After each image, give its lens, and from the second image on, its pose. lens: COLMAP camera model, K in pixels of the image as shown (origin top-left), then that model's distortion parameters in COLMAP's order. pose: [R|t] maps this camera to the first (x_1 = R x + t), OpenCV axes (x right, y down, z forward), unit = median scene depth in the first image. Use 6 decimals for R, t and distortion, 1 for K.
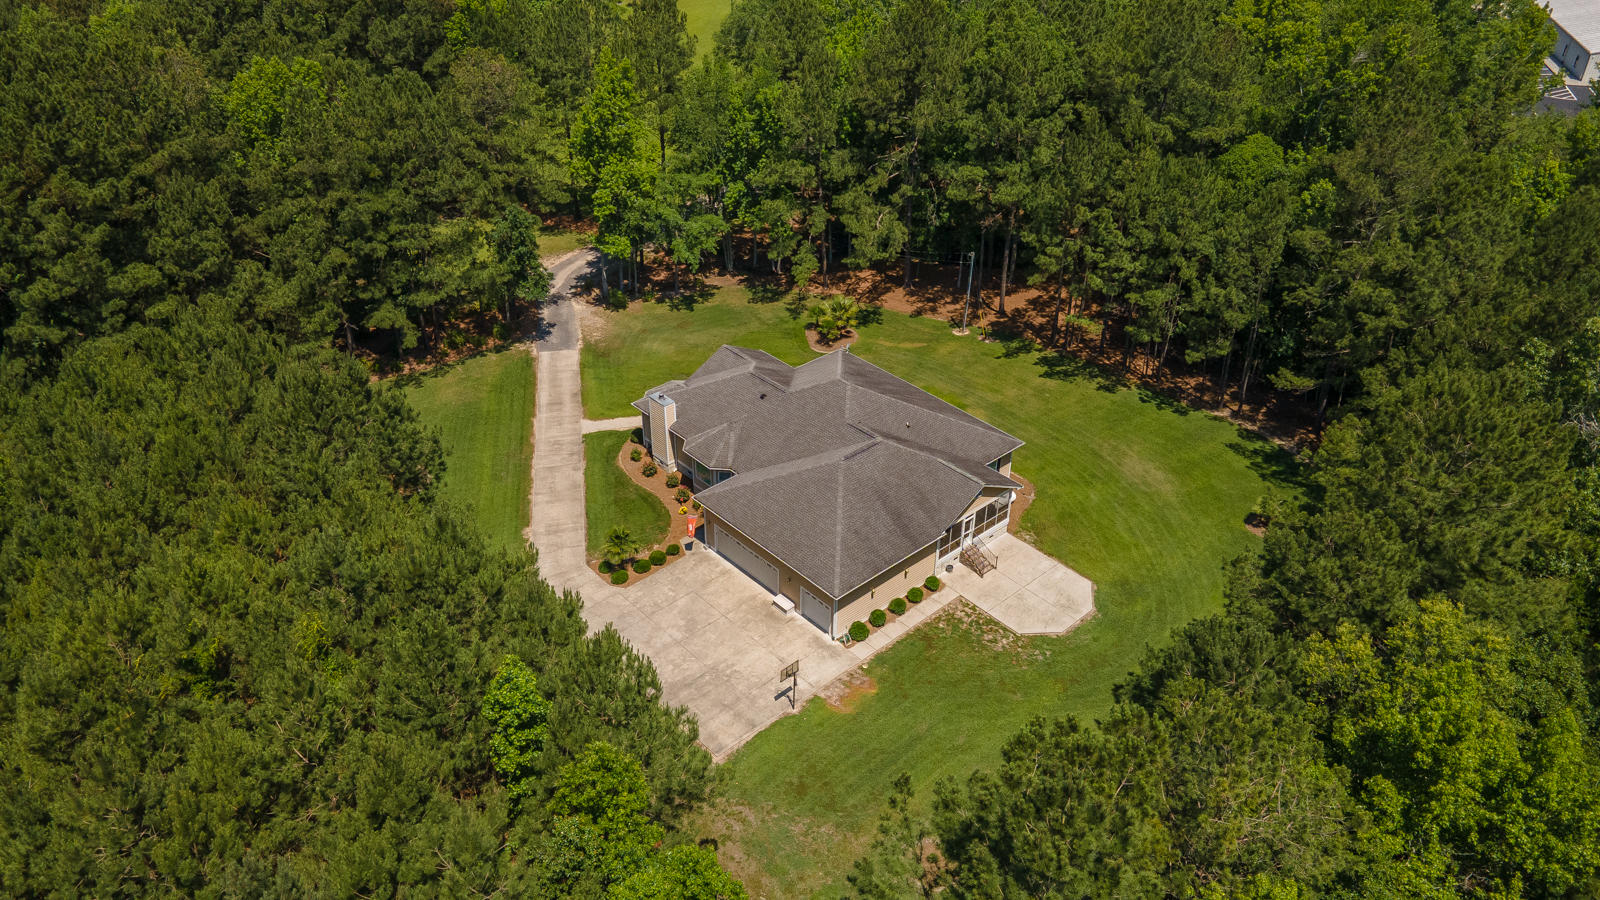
lens RADIAL K [[1182.7, 0, 790.0], [0, 1182.7, 442.6], [0, 0, 1]] dist [0.042931, 0.002654]
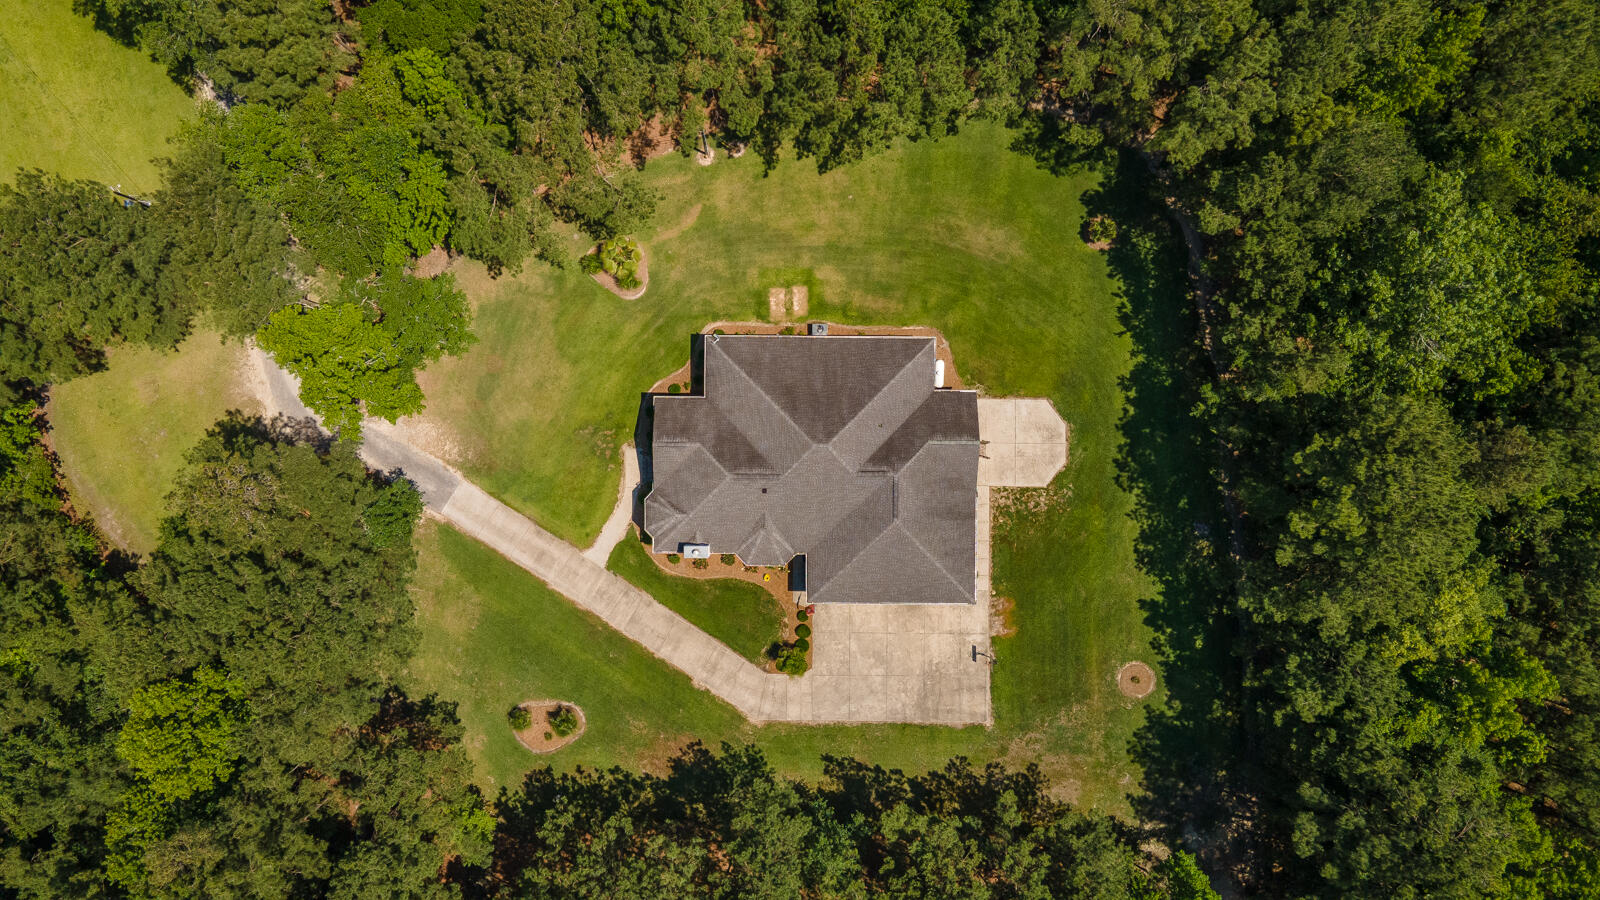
lens RADIAL K [[1182.7, 0, 788.7], [0, 1182.7, 443.8], [0, 0, 1]] dist [0.042931, 0.002654]
pose [[0.672843, -0.739779, 0.003147, 0.019311], [0.396176, 0.363916, 0.842977, -0.880857], [-0.624761, -0.565944, 0.537941, 0.366896]]
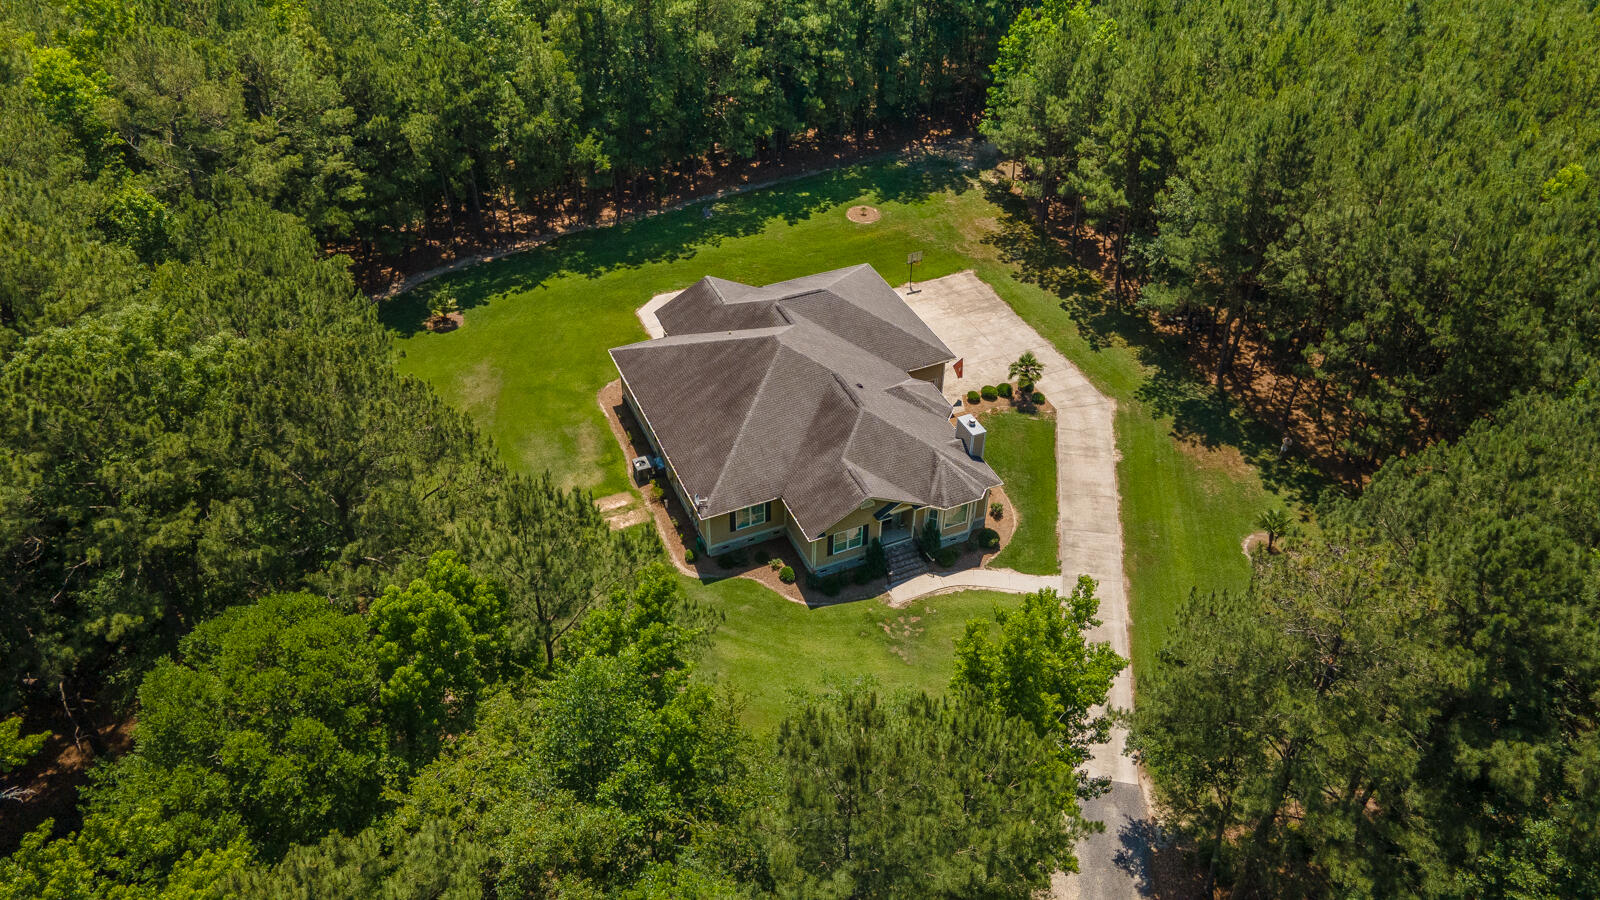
lens RADIAL K [[1182.7, 0, 784.4], [0, 1182.7, 440.4], [0, 0, 1]] dist [0.042931, 0.002654]
pose [[-0.948014, -0.203749, 0.244451, -0.172244], [0.168258, 0.331079, 0.928480, -0.763230], [-0.270109, 0.921343, -0.279585, 1.160205]]
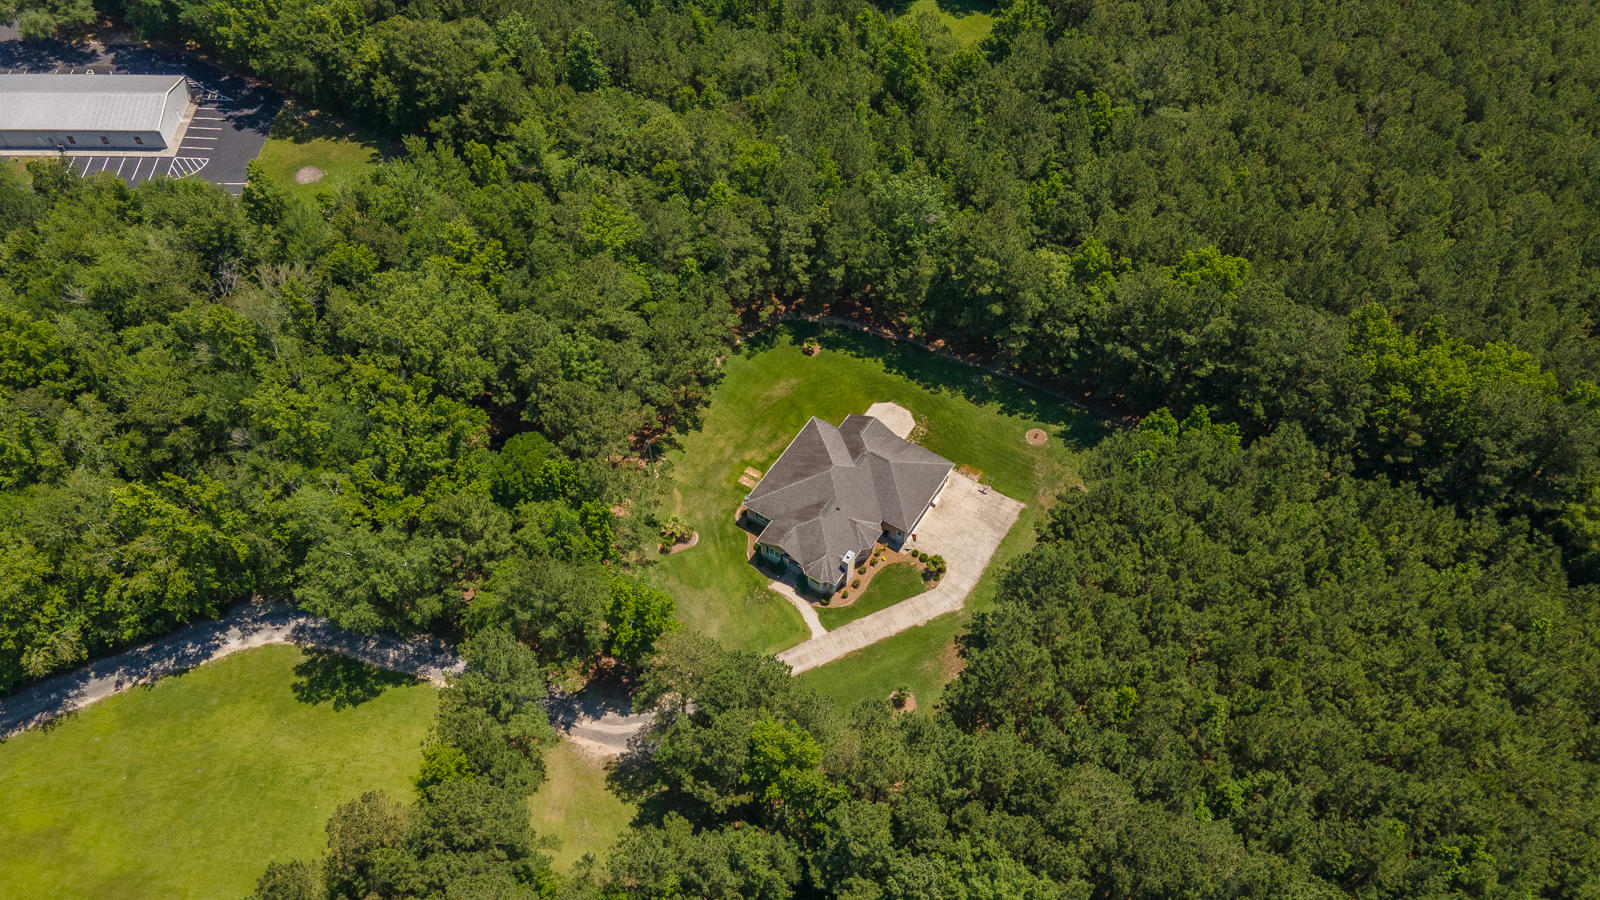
lens RADIAL K [[1182.7, 0, 785.6], [0, 1182.7, 437.9], [0, 0, 1]] dist [0.042931, 0.002654]
pose [[-0.265112, -0.765365, 0.586457, -0.925948], [0.524393, 0.395960, 0.753809, -1.406693], [-0.809152, 0.507378, 0.296379, 0.394381]]
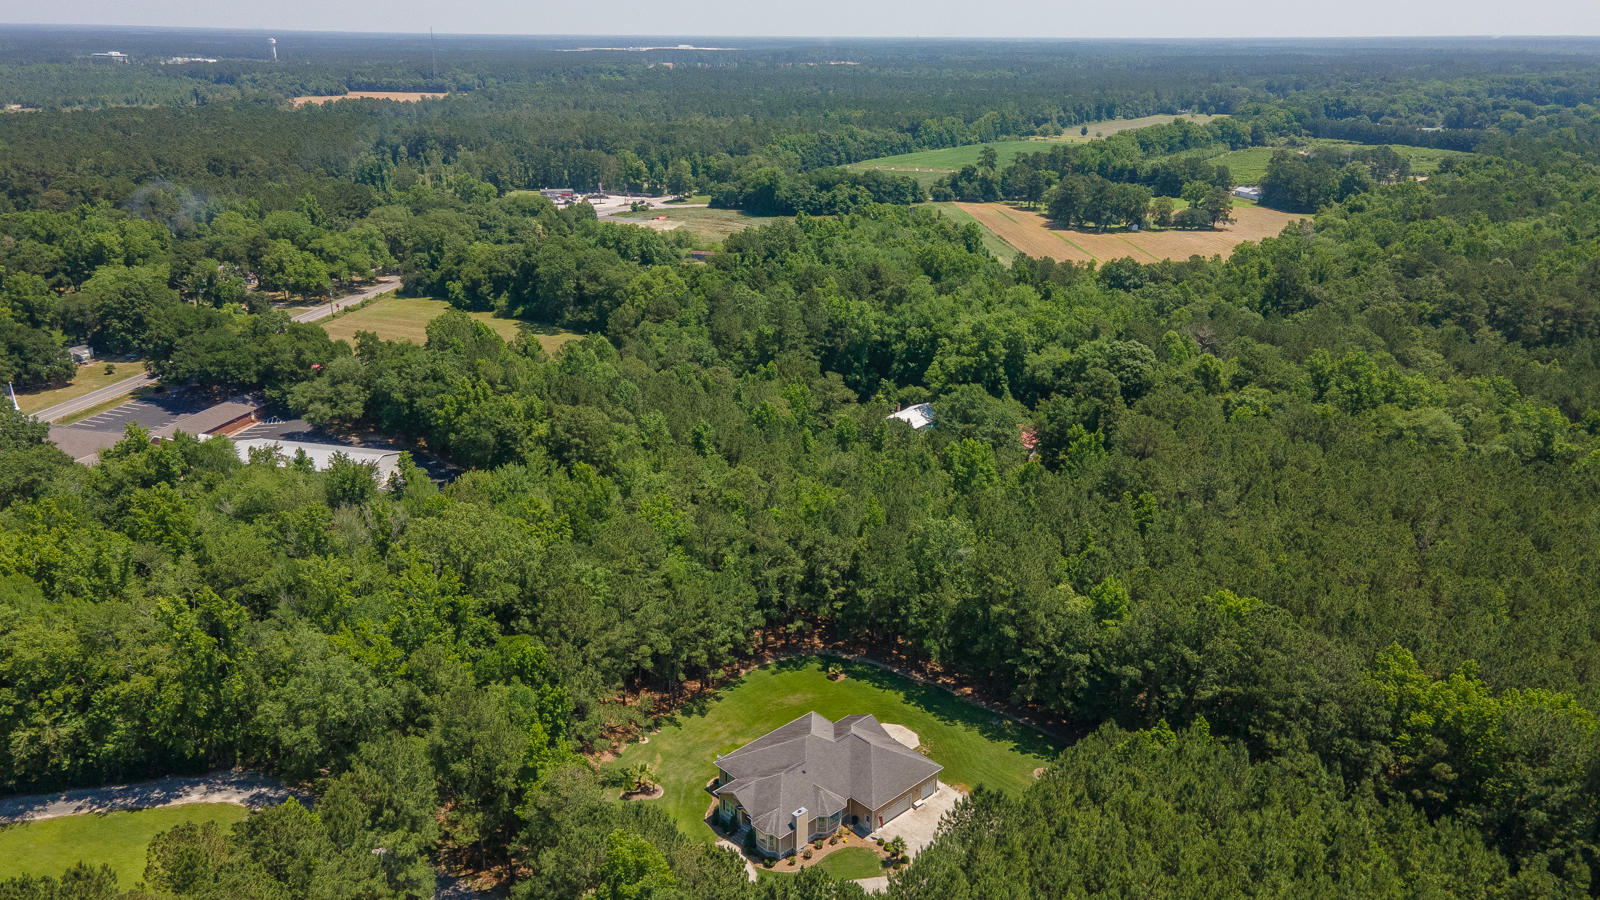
lens RADIAL K [[1182.7, 0, 785.2], [0, 1182.7, 441.2], [0, 0, 1]] dist [0.042931, 0.002654]
pose [[-0.016031, -0.336280, 0.941626, -1.408565], [0.538349, 0.790686, 0.291540, -0.887337], [-0.842569, 0.511597, 0.168361, 0.405626]]
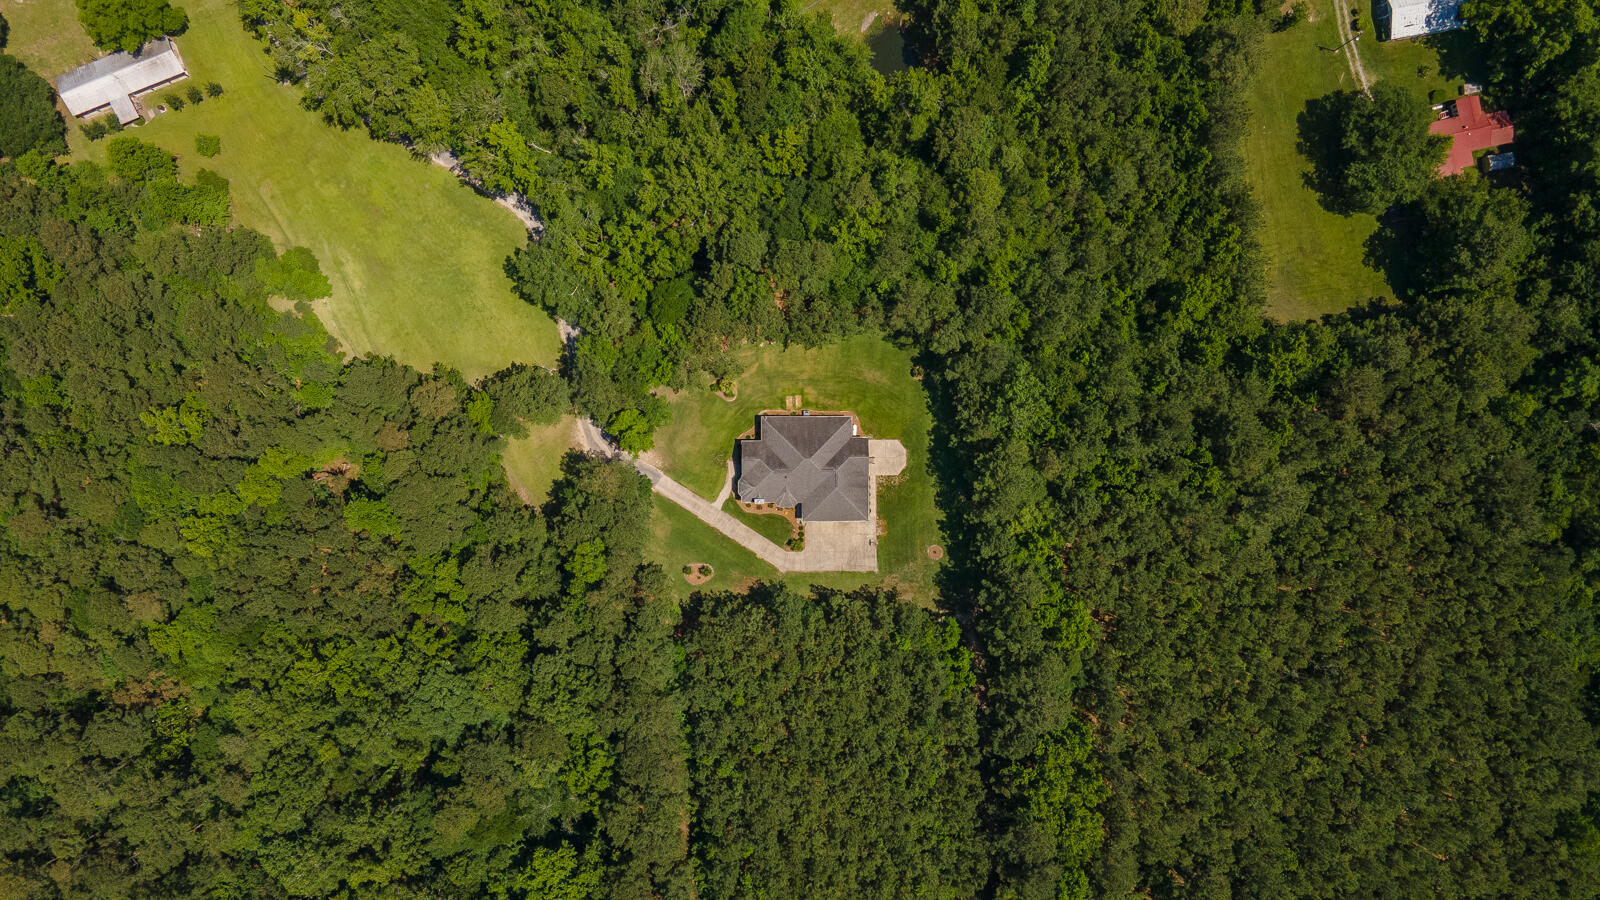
lens RADIAL K [[1182.7, 0, 797.6], [0, 1182.7, 448.6], [0, 0, 1]] dist [0.042931, 0.002654]
pose [[0.664672, -0.746919, 0.017988, -0.003279], [0.388119, 0.365754, 0.845924, -2.222734], [-0.638416, -0.555280, 0.533000, -0.459463]]
